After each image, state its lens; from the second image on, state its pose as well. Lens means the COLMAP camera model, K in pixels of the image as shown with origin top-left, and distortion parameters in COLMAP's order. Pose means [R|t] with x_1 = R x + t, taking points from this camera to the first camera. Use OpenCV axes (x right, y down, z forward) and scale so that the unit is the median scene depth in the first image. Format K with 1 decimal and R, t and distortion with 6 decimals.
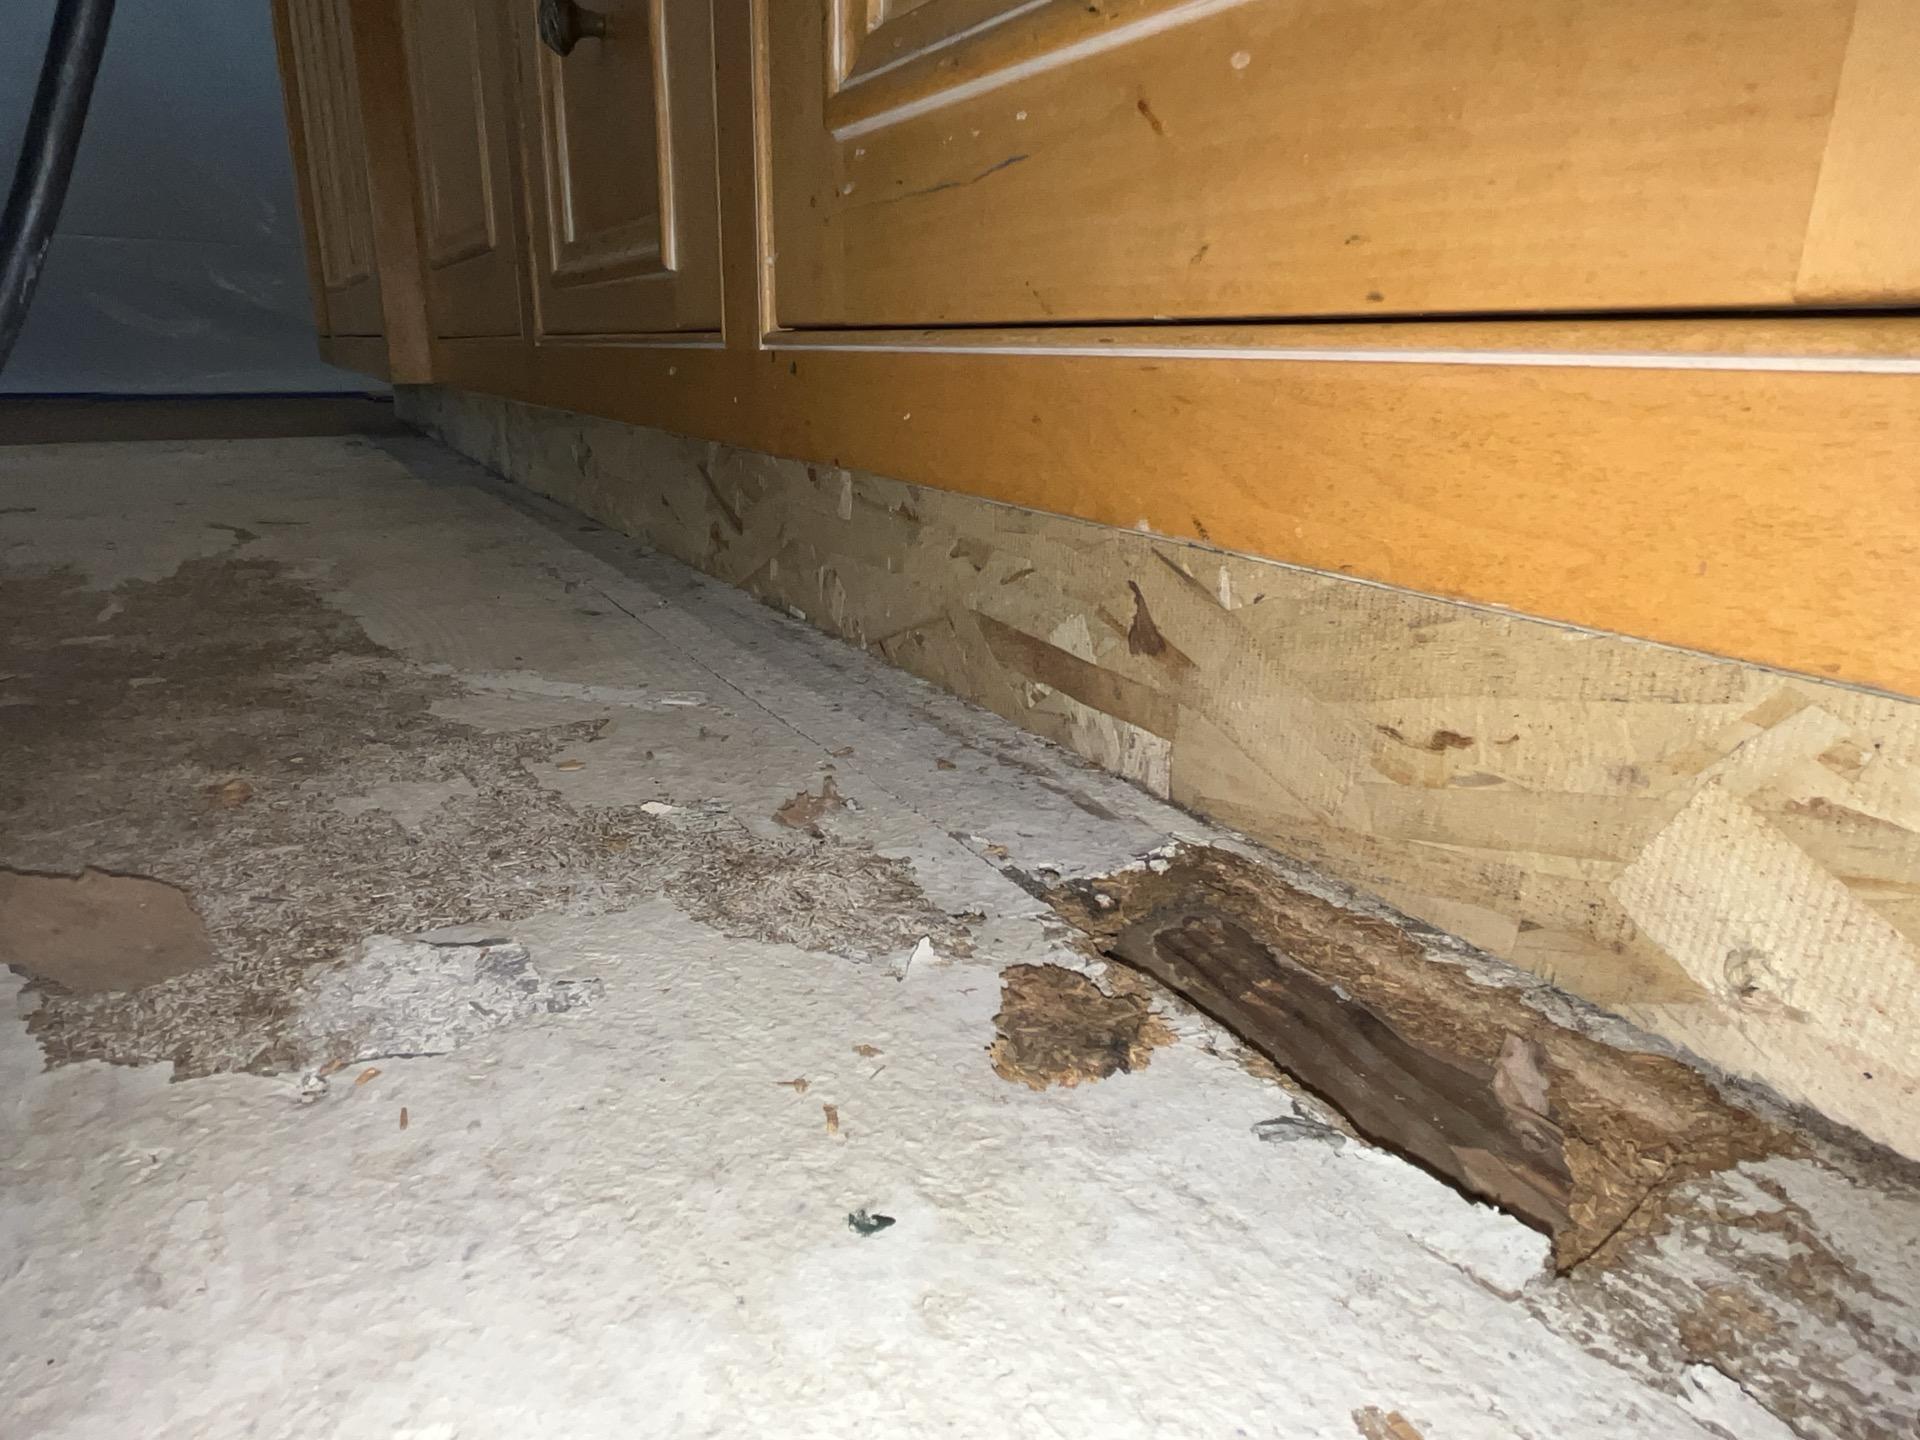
lens RADIAL K [[1157.4, 0, 960.0], [0, 1157.4, 720.0], [0, 0, 1]] dist [-0.001202, -0.002838]
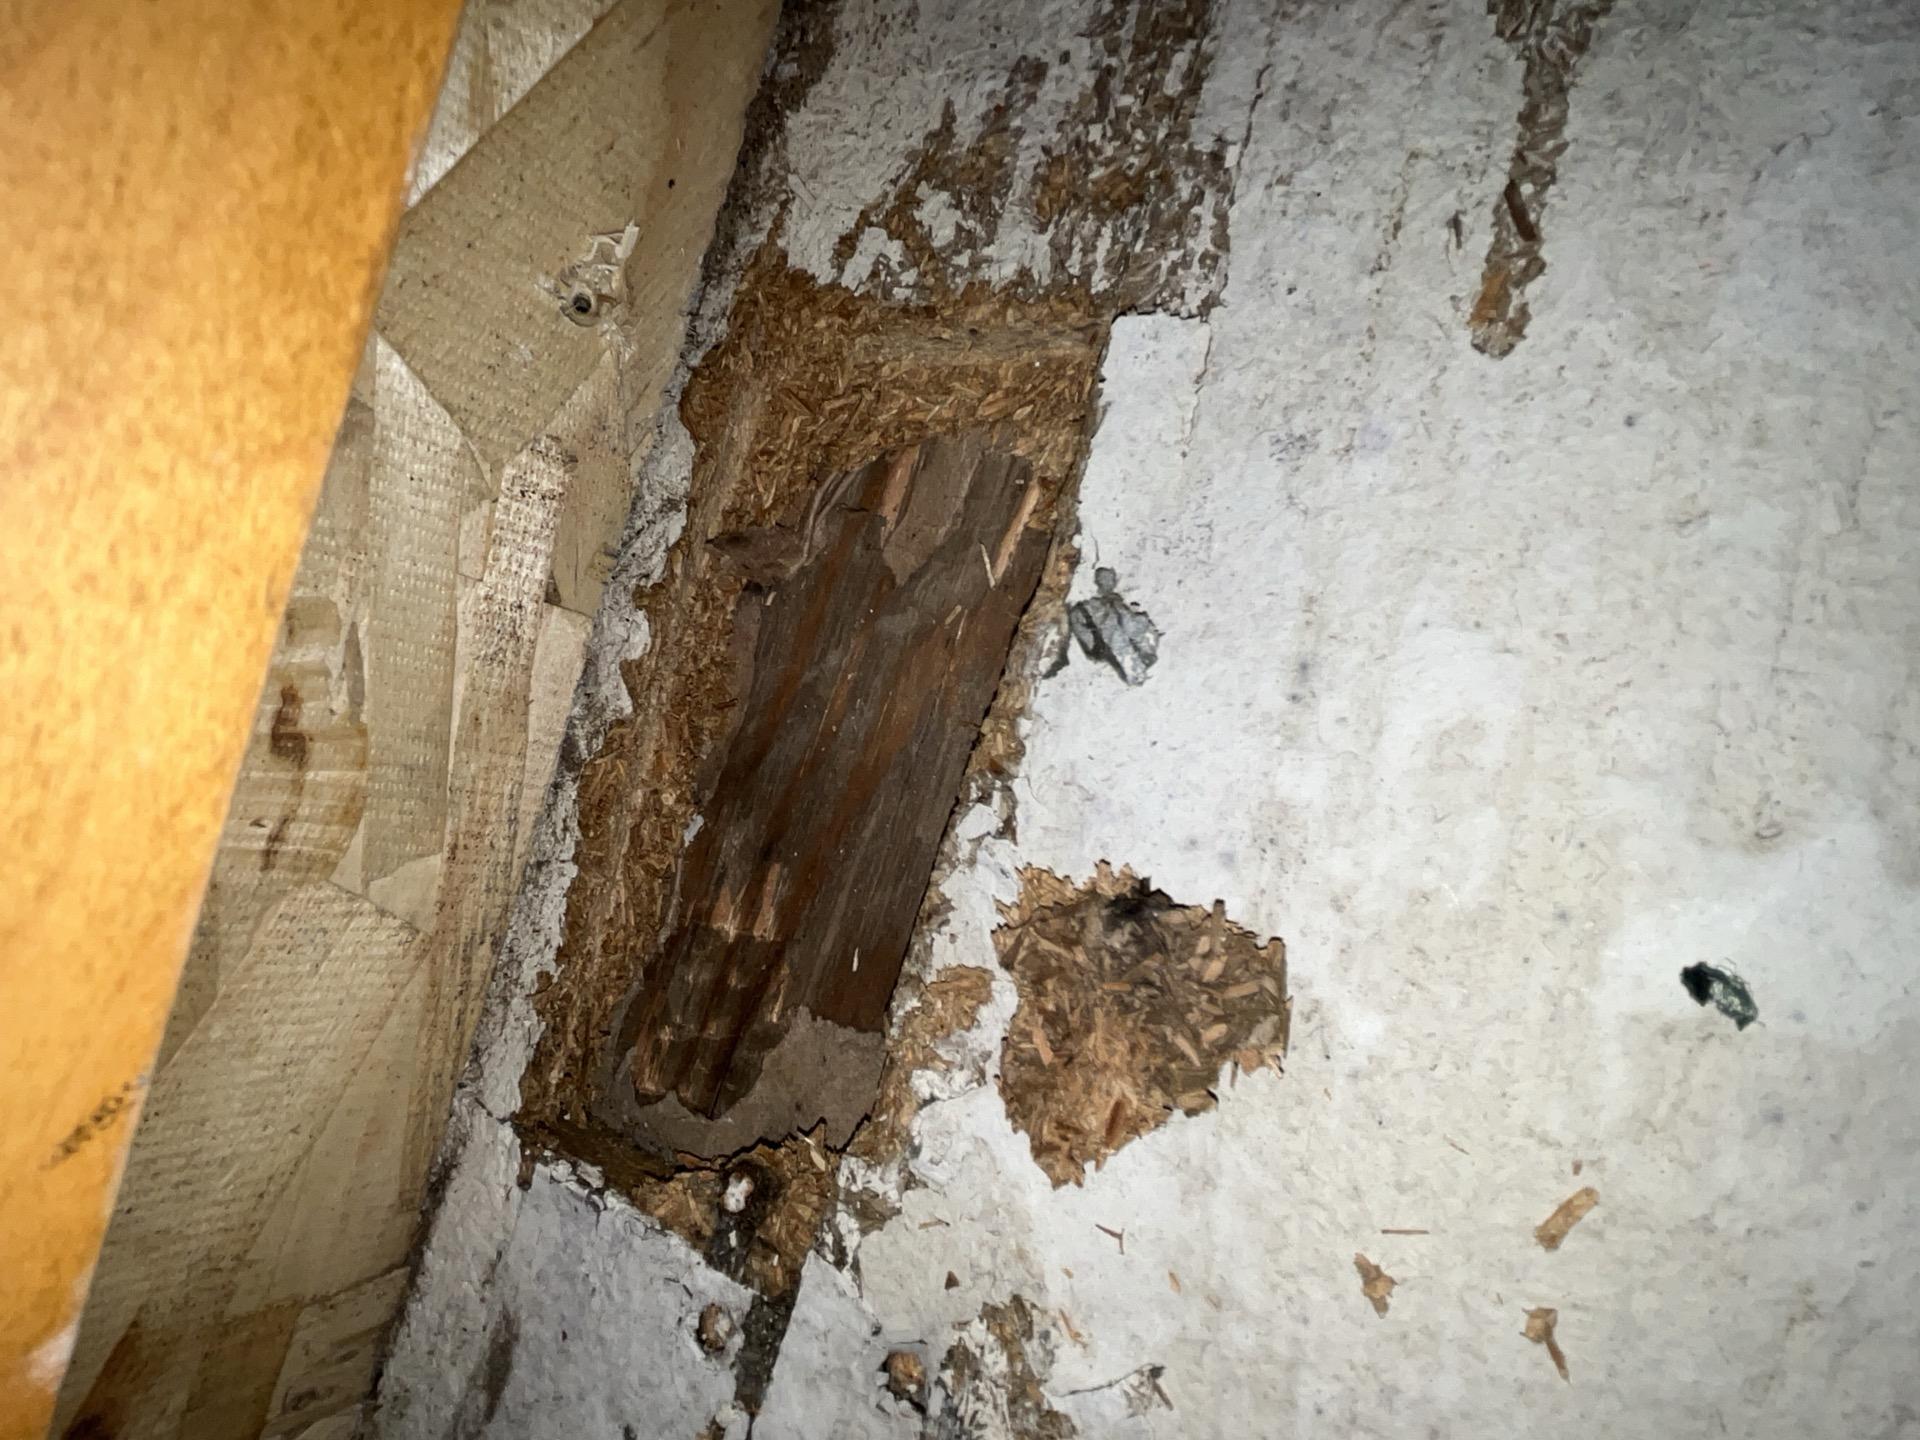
lens RADIAL K [[1157.4, 0, 960.0], [0, 1157.4, 720.0], [0, 0, 1]] dist [-0.001202, -0.002838]
pose [[-0.565631, -0.738795, 0.366392, 0.024807], [0.642656, -0.116482, 0.757249, -0.193764], [-0.516774, 0.663787, 0.540677, 0.491892]]
